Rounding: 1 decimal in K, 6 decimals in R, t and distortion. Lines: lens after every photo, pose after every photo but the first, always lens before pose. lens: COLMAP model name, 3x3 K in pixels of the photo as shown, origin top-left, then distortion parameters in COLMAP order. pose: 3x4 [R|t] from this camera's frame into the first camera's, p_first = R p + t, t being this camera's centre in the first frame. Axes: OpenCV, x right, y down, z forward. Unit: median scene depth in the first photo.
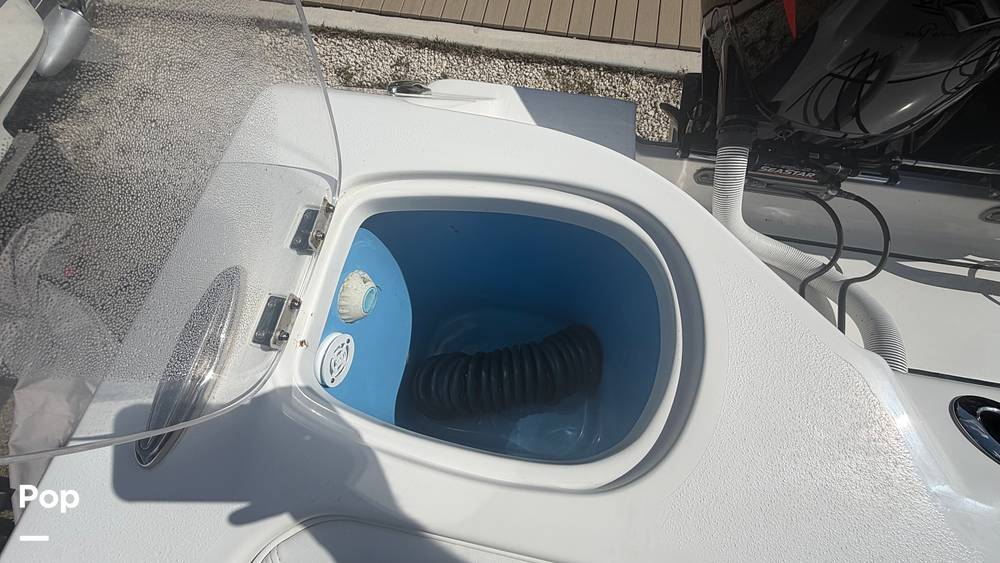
lens RADIAL K [[394.3, 0, 497.1], [0, 394.3, 283.5], [0, 0, 1]] dist [0.000620, -0.000370]
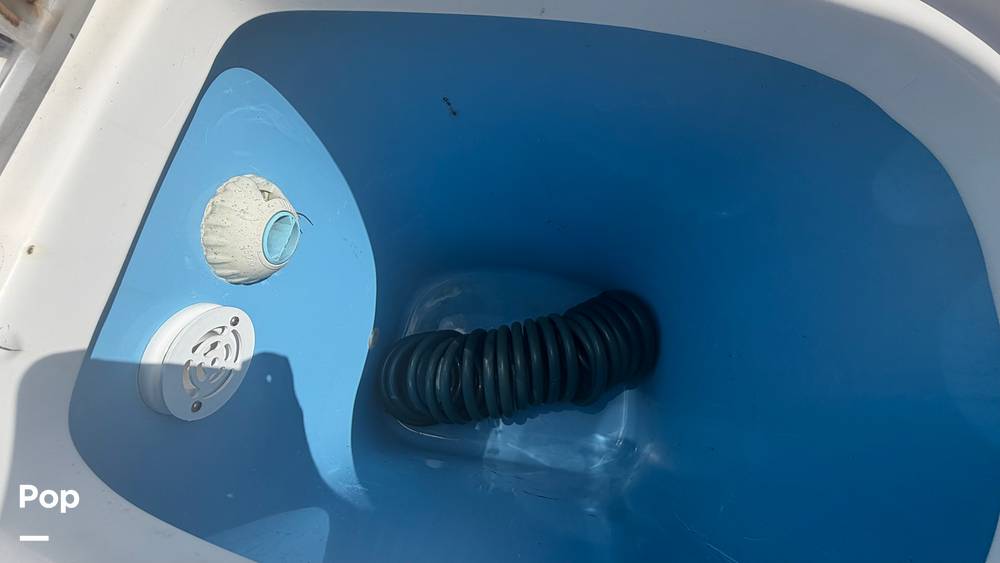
lens RADIAL K [[394.3, 0, 497.1], [0, 394.3, 283.5], [0, 0, 1]] dist [0.000620, -0.000370]
pose [[0.997818, -0.000187, 0.066032, -0.060680], [-0.005083, 0.996812, 0.079629, 0.040685], [-0.065836, -0.079791, 0.994635, 0.340325]]
